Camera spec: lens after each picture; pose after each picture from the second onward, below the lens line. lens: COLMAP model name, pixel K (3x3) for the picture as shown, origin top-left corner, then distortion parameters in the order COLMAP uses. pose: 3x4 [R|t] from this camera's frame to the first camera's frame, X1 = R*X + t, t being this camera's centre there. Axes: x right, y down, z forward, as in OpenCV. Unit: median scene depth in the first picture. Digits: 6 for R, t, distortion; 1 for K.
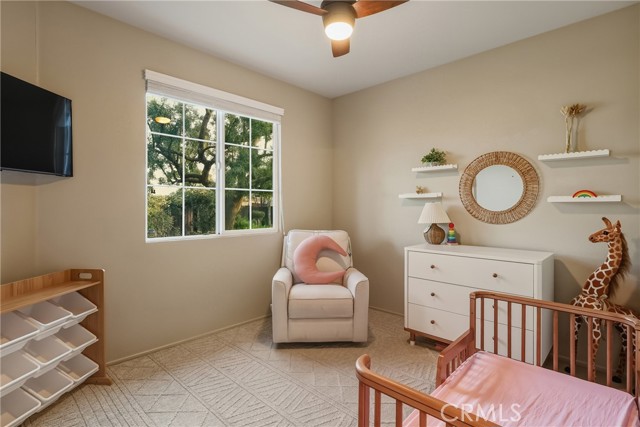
lens RADIAL K [[322.0, 0, 321.1], [0, 322.0, 210.7], [0, 0, 1]] dist [0.003028, -0.000029]
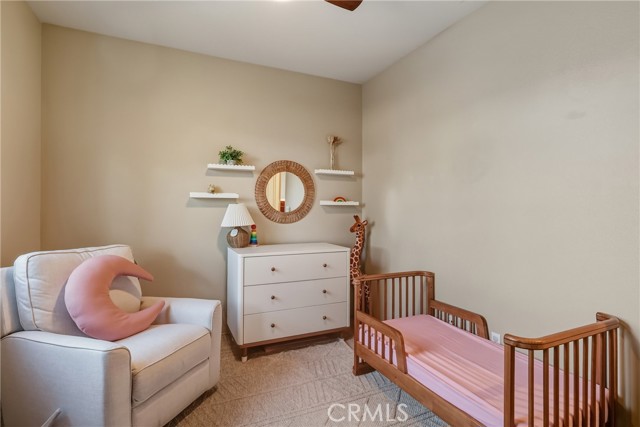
lens RADIAL K [[322.0, 0, 322.3], [0, 322.0, 208.2], [0, 0, 1]] dist [0.003028, -0.000029]
pose [[0.359121, 0.000008, 0.933291, -0.466789], [0.006594, 0.999975, -0.002546, -0.008490], [-0.933268, 0.007069, 0.359112, 0.452162]]
